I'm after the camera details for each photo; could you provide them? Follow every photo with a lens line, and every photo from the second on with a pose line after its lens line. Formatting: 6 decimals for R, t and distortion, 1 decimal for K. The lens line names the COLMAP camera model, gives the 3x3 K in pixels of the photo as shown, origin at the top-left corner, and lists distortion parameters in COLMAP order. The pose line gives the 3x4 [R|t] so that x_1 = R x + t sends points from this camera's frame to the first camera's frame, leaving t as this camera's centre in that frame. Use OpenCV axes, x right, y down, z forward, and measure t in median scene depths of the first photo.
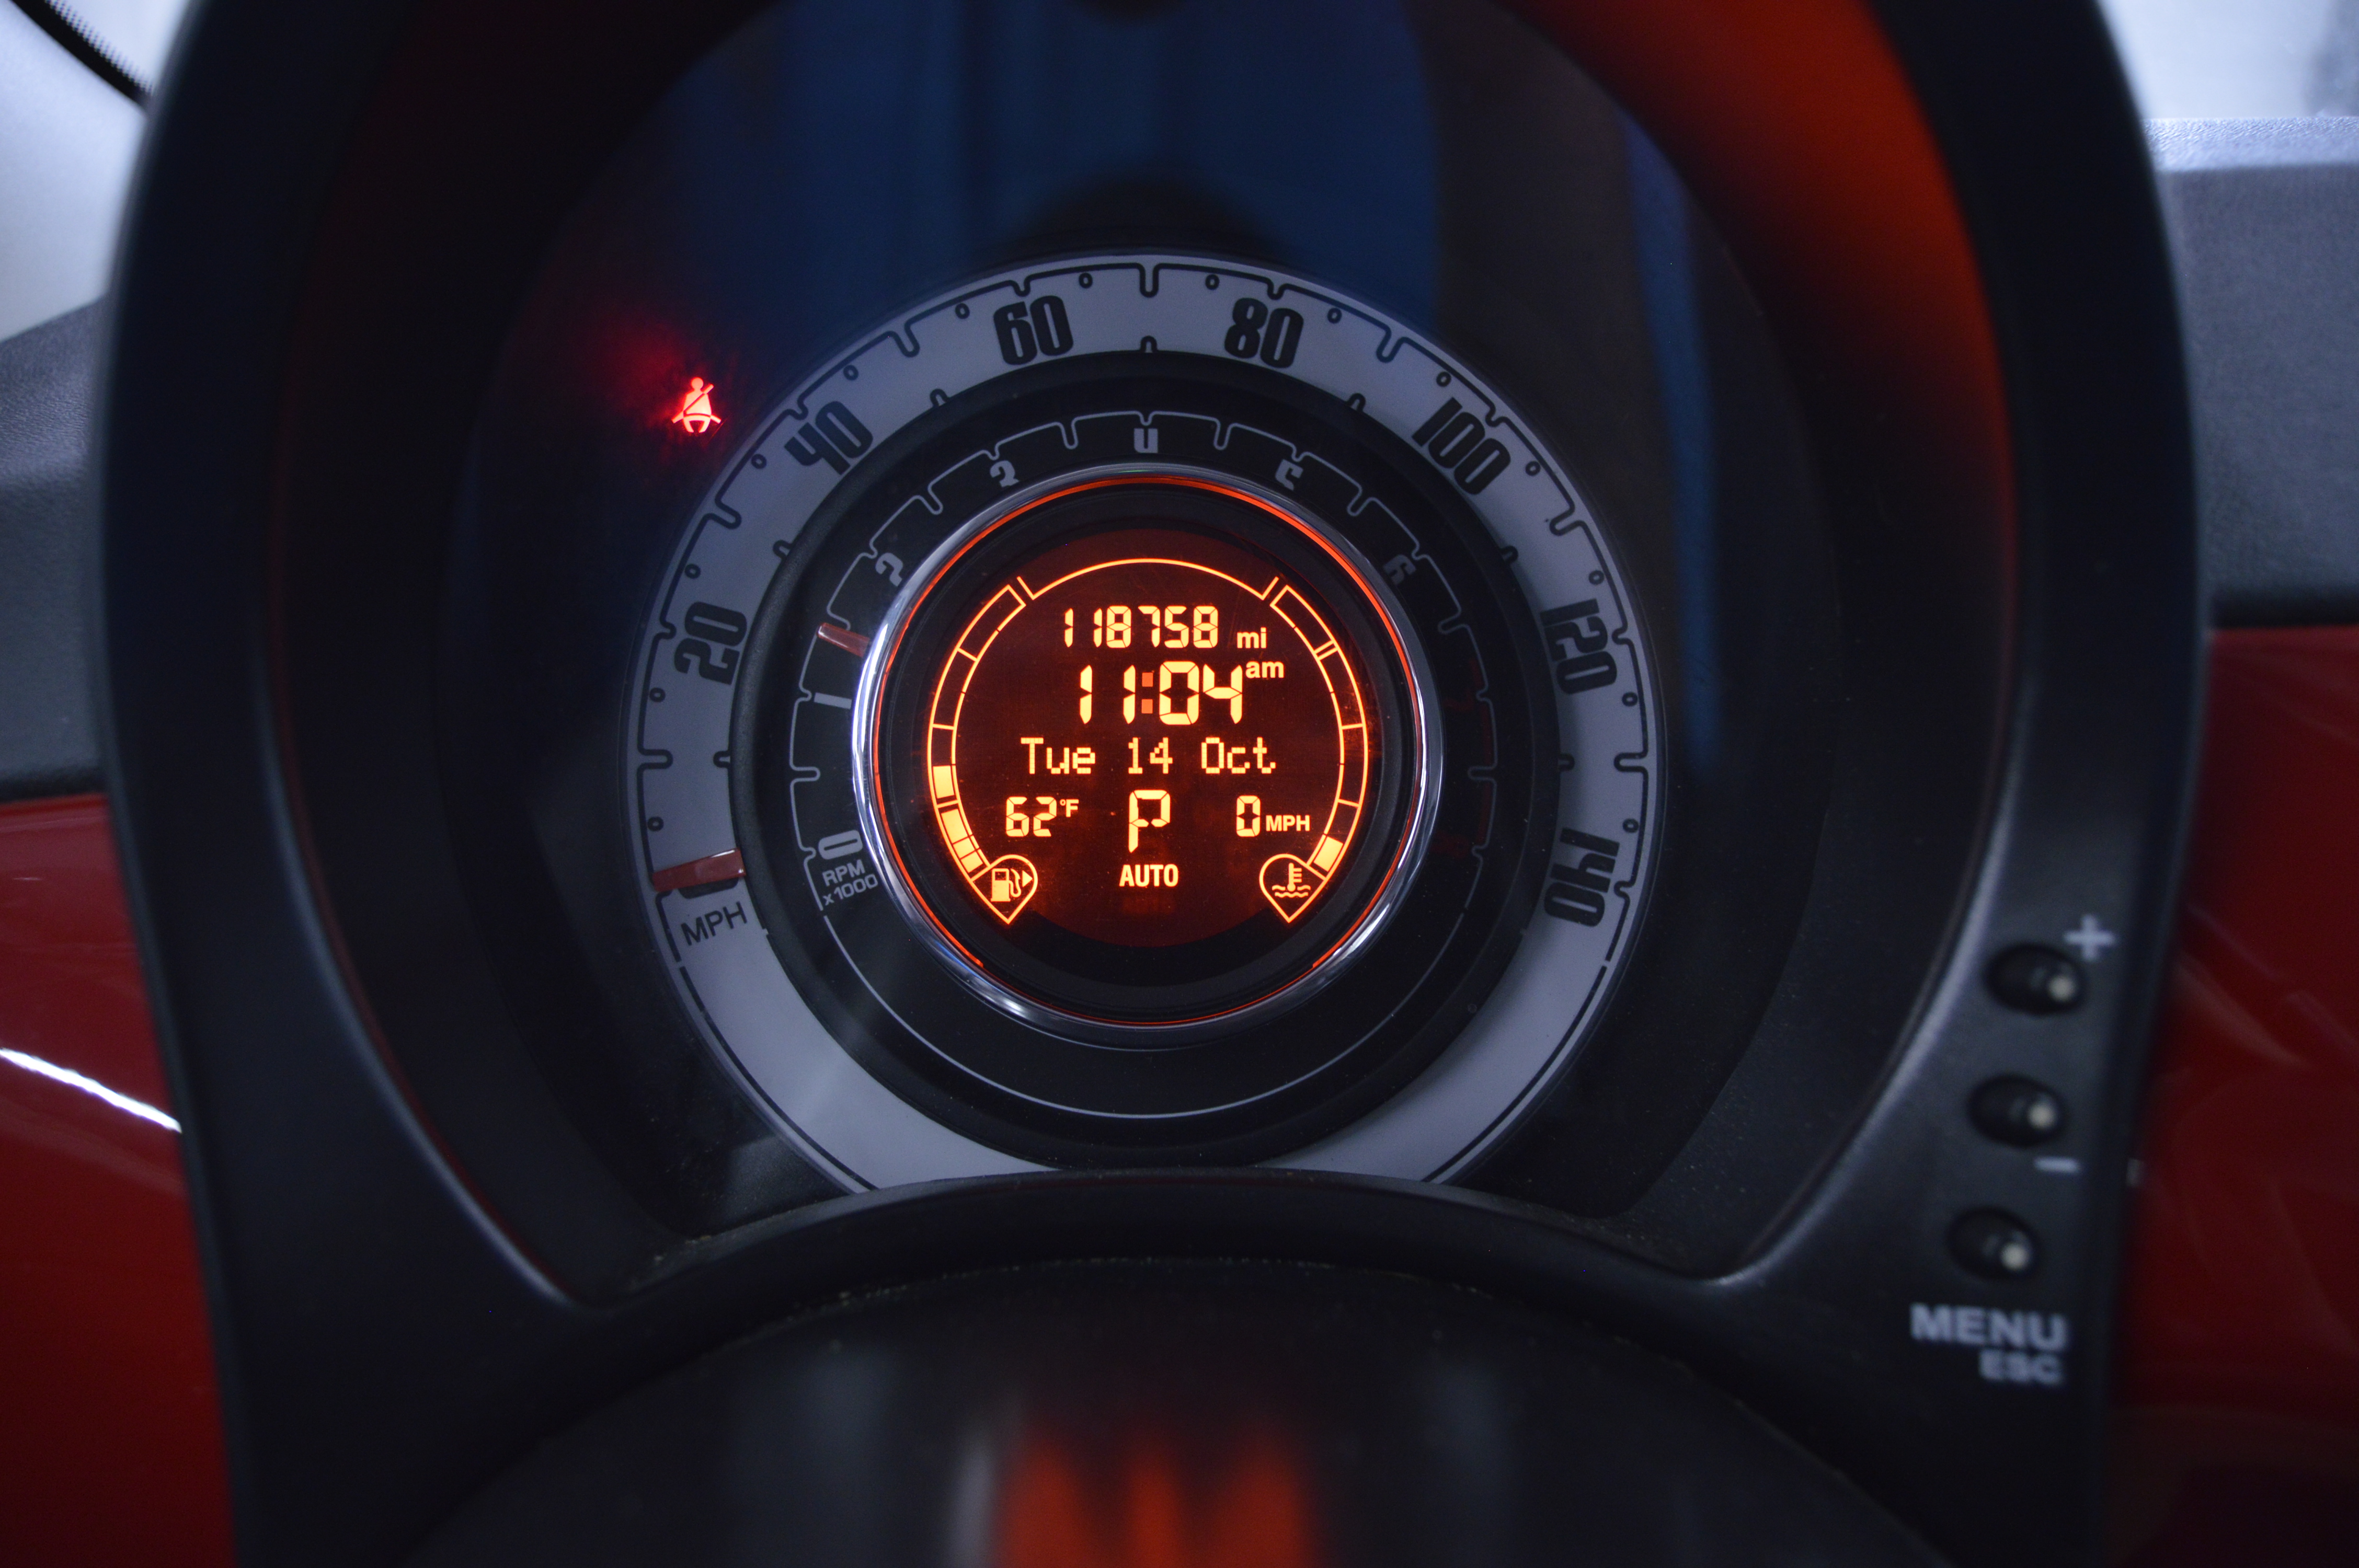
lens RADIAL K [[1836.9, 0, 1222.7], [0, 1836.9, 787.7], [0, 0, 1]] dist [-0.093389, 0.011897]
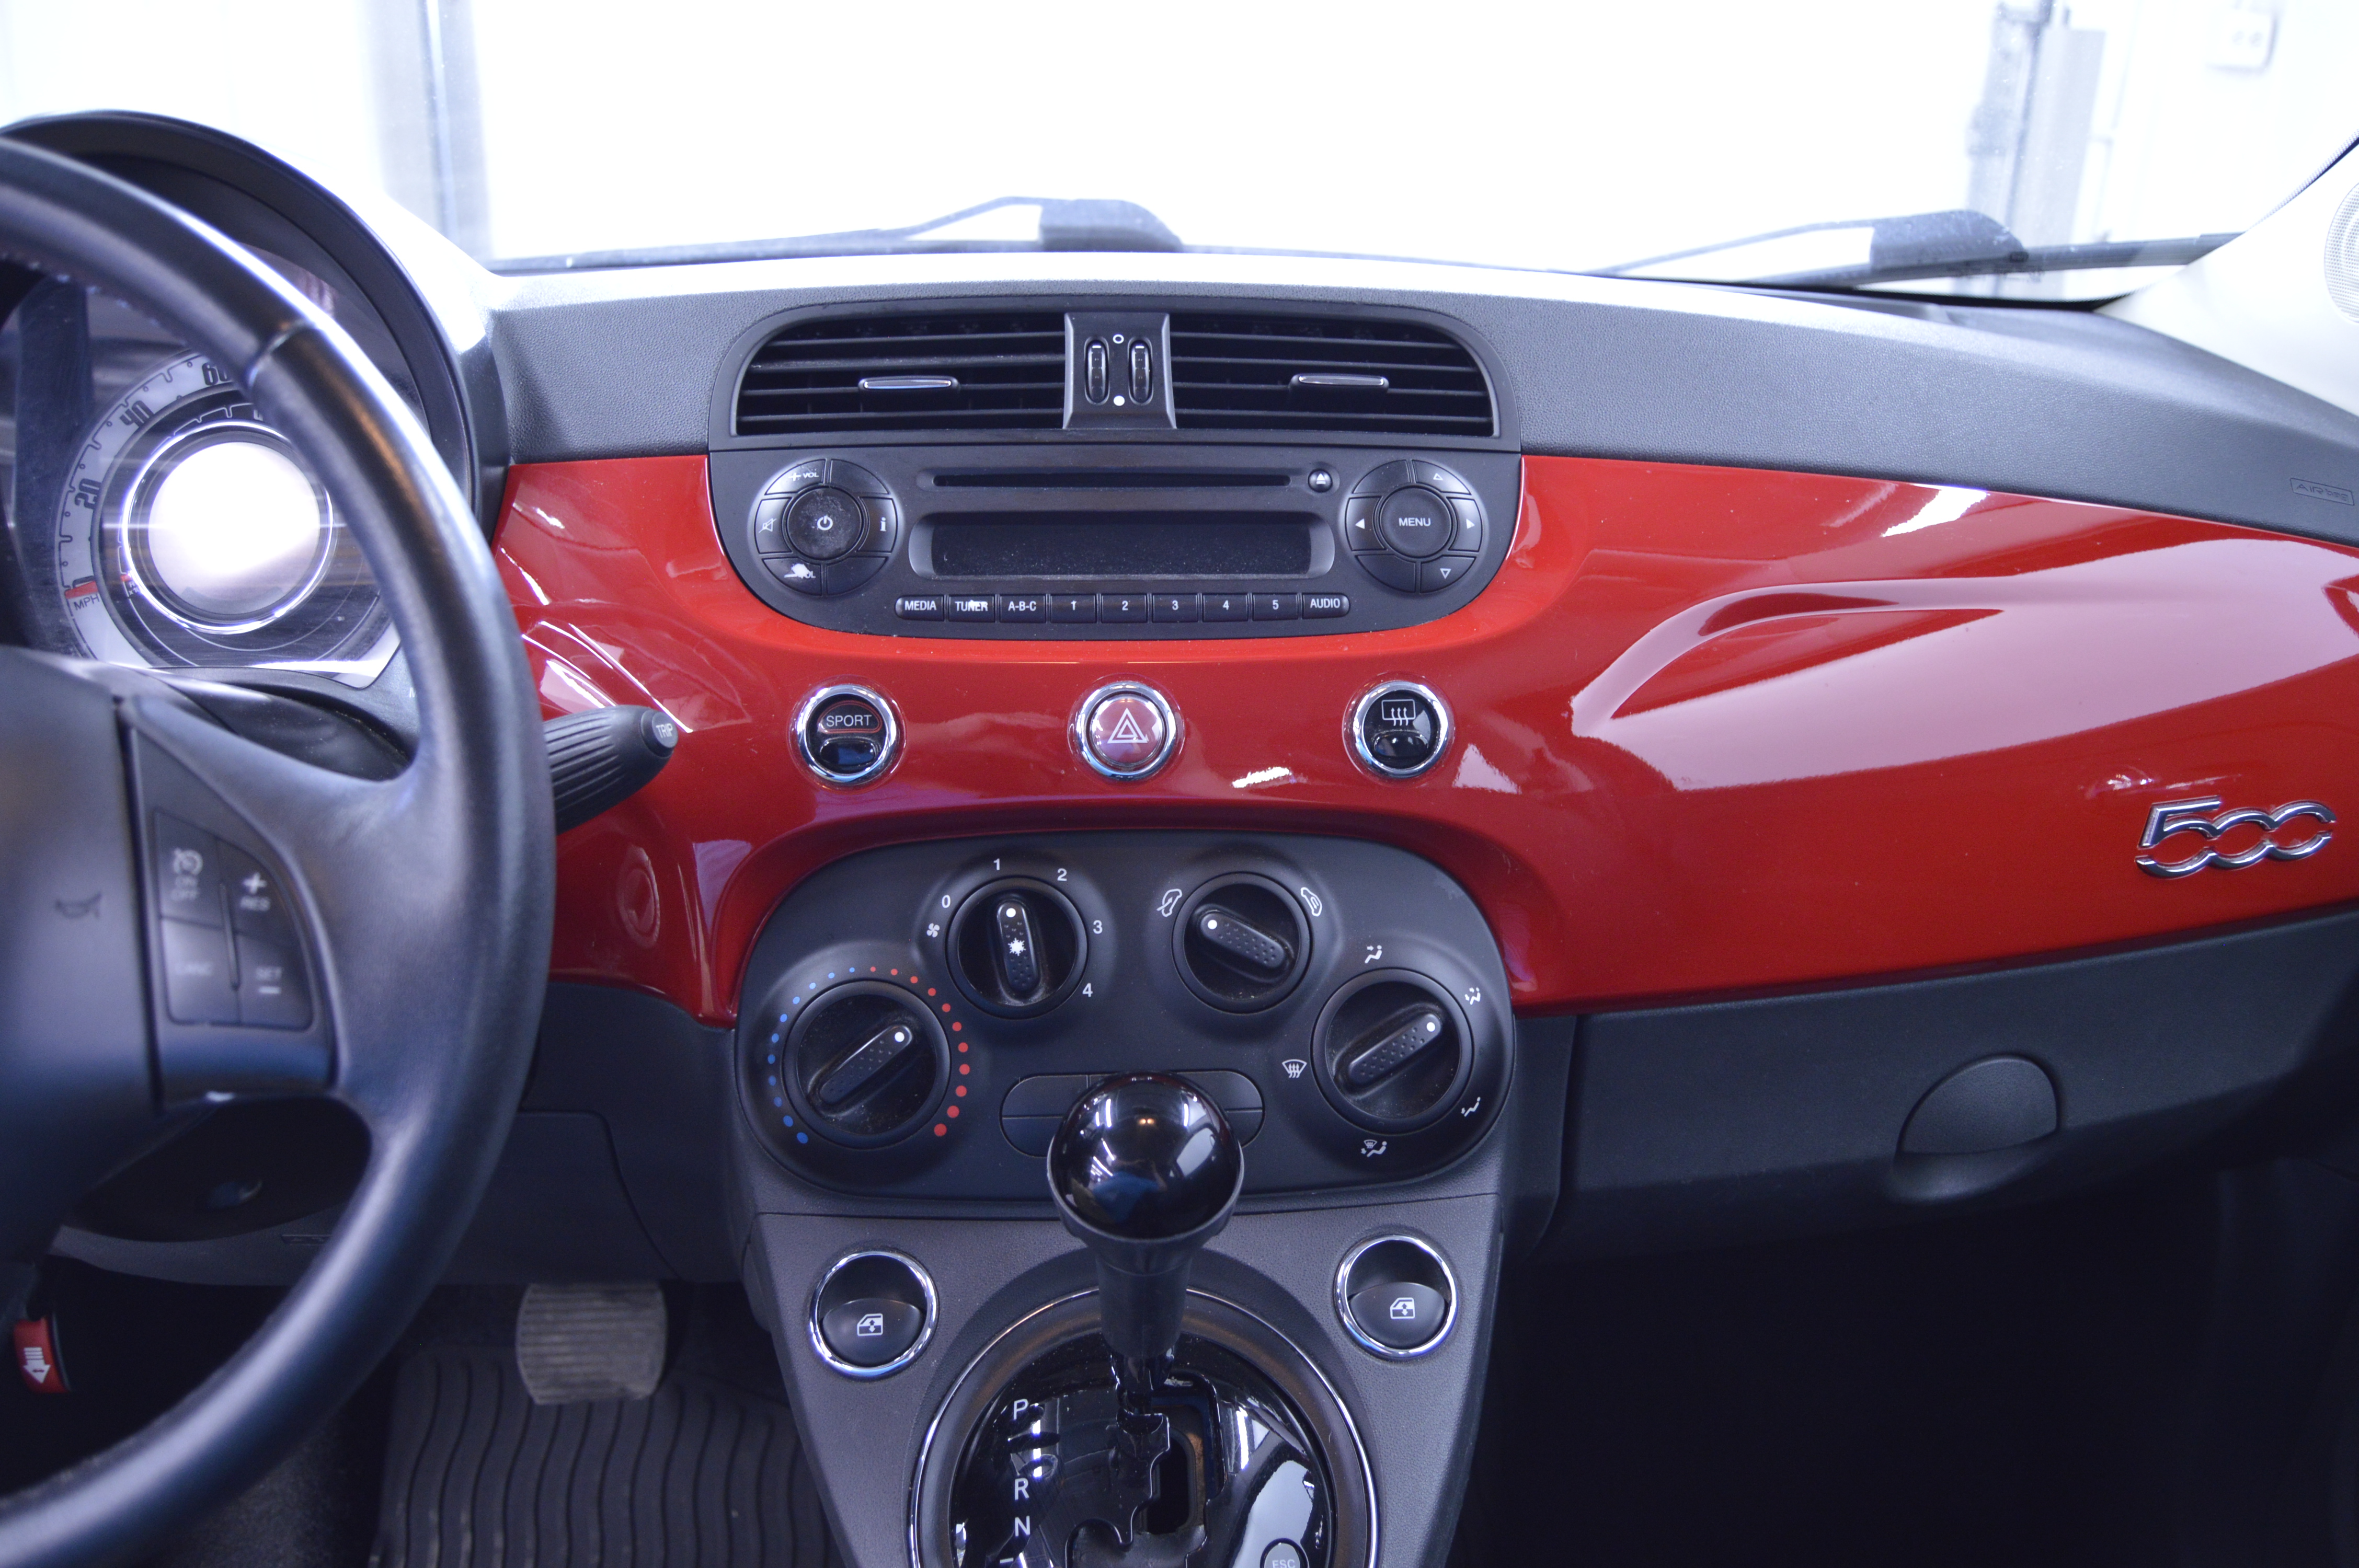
lens RADIAL K [[1836.9, 0, 1222.7], [0, 1836.9, 787.7], [0, 0, 1]] dist [-0.093389, 0.011897]
pose [[0.998722, -0.005811, 0.050212, 1.173738], [0.006038, 0.999972, -0.004367, 0.350646], [-0.050185, 0.004664, 0.998729, -1.546785]]
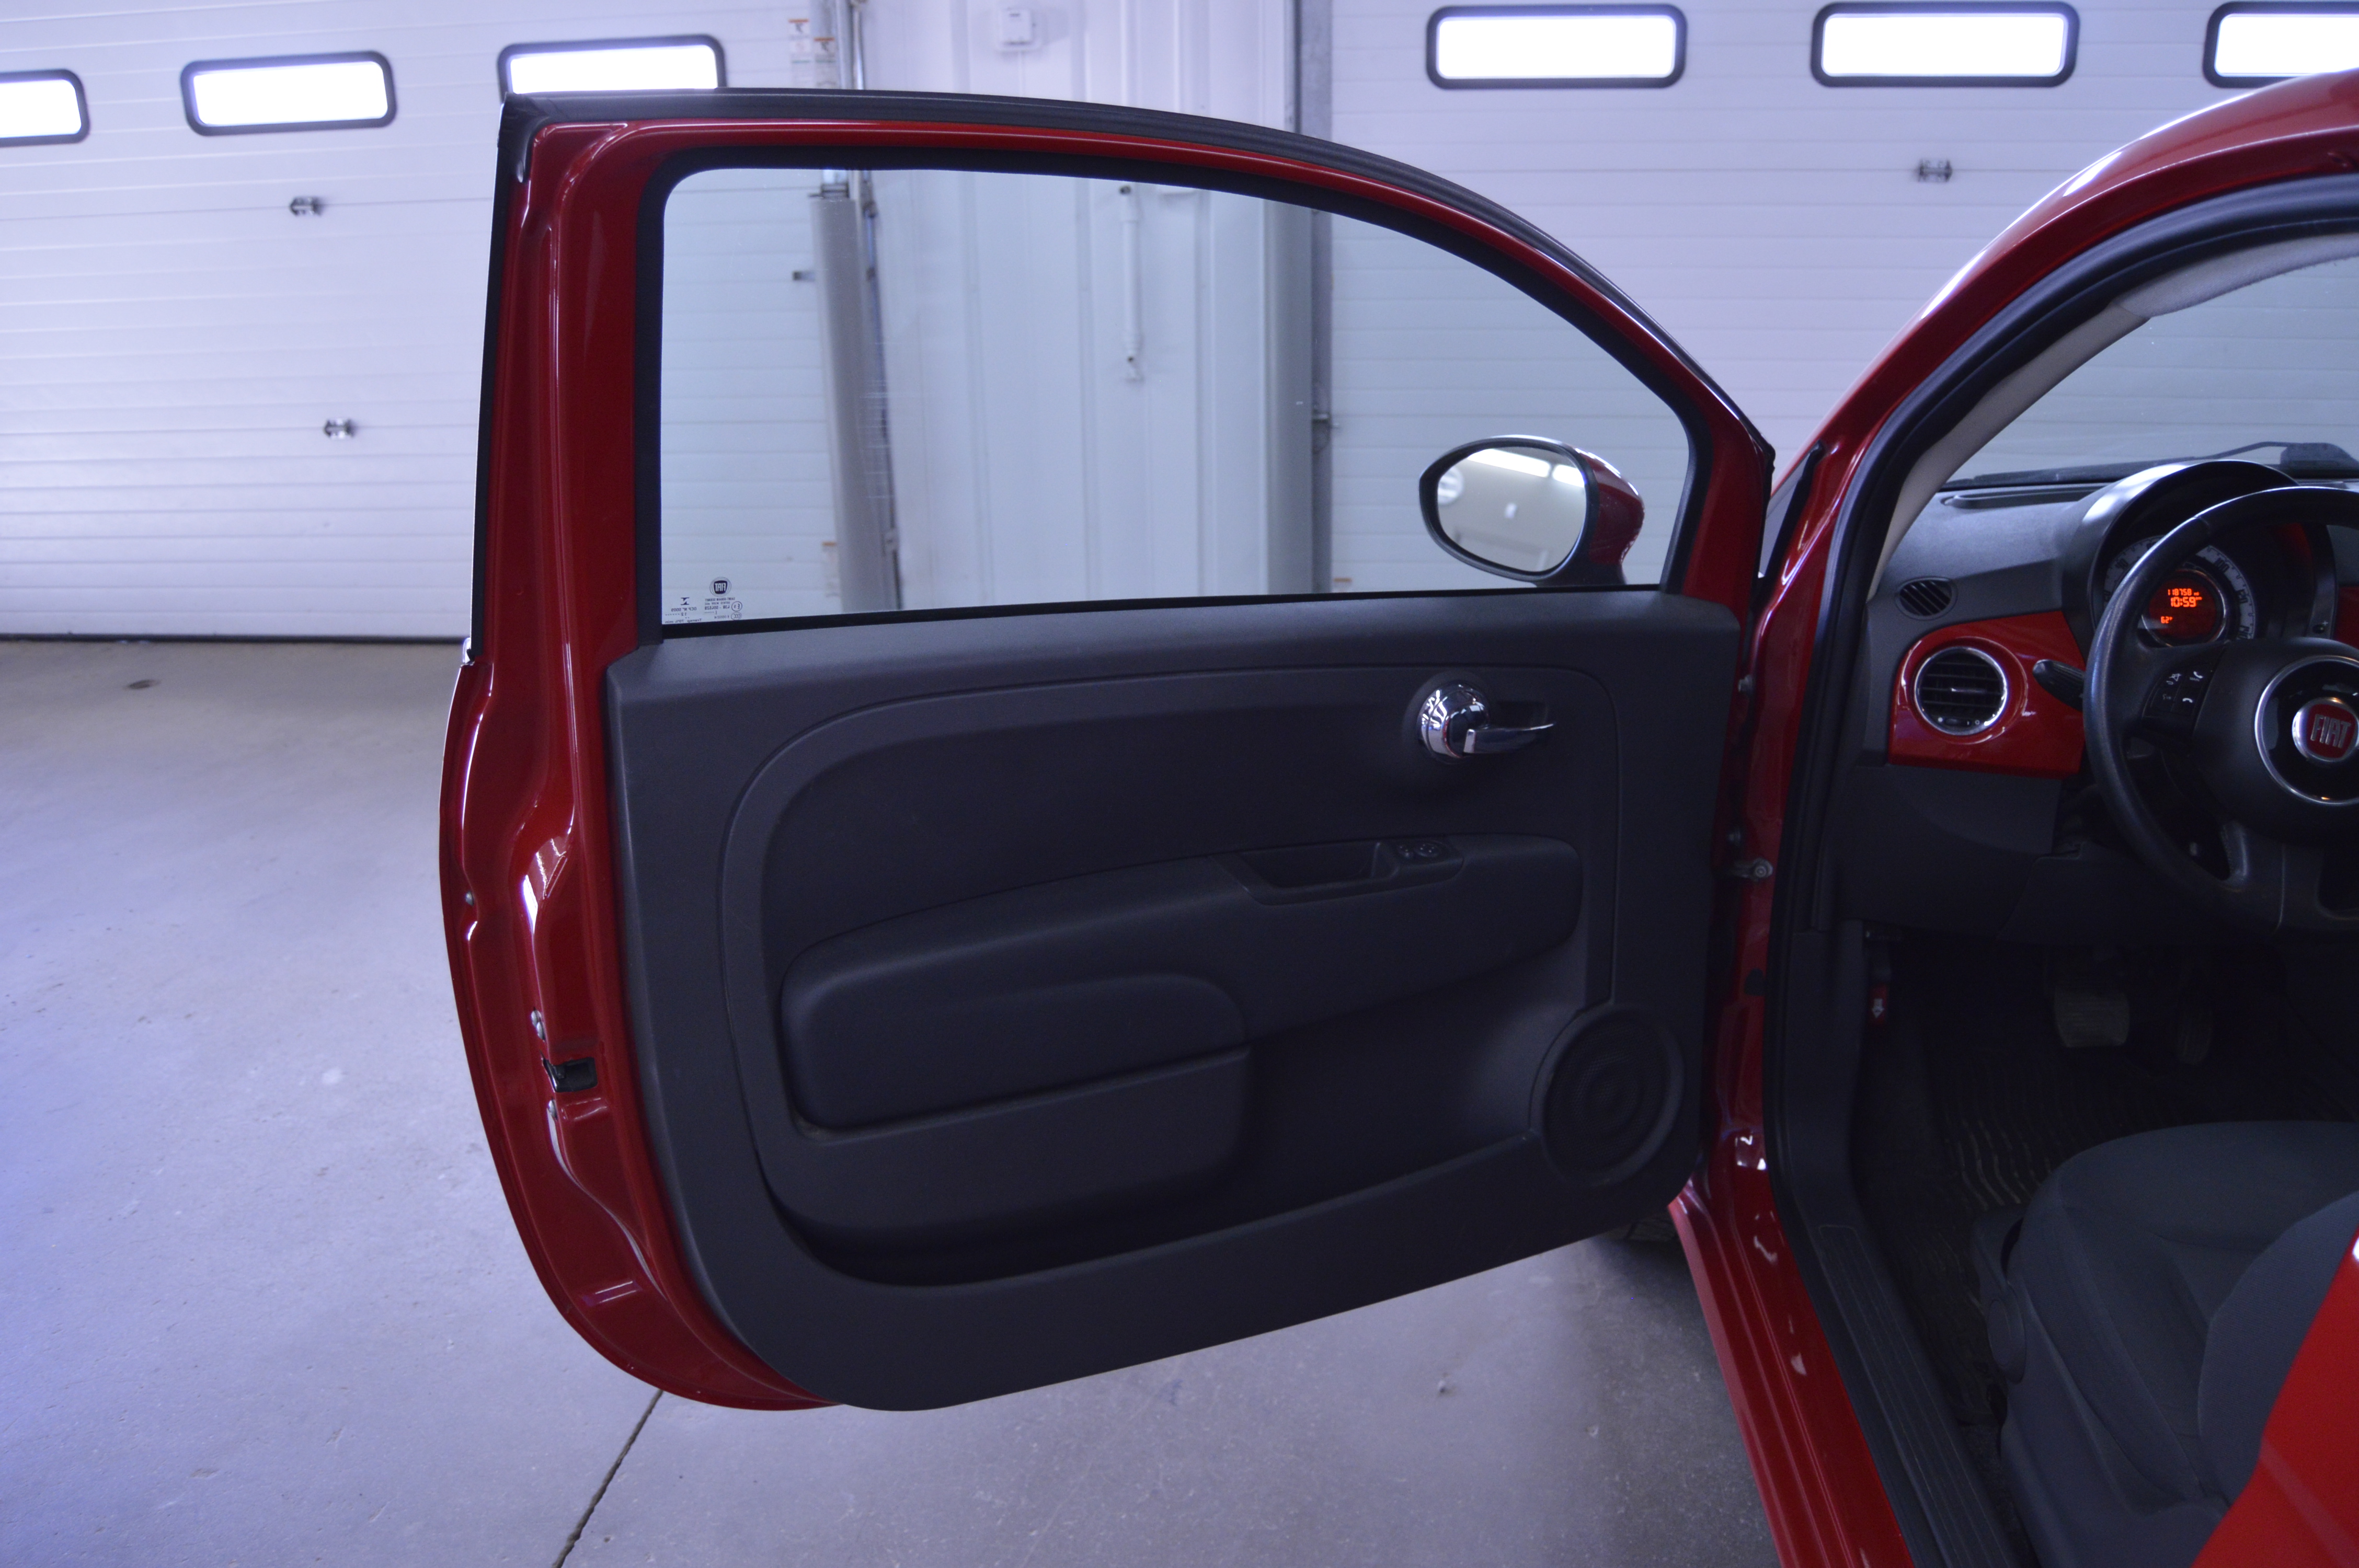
lens RADIAL K [[1836.9, 0, 1222.7], [0, 1836.9, 787.7], [0, 0, 1]] dist [-0.093389, 0.011897]
pose [[0.993402, -0.004787, -0.114585, -2.609304], [-0.001000, 0.998729, -0.050393, 0.899422], [0.114681, 0.050175, 0.992134, -5.495946]]
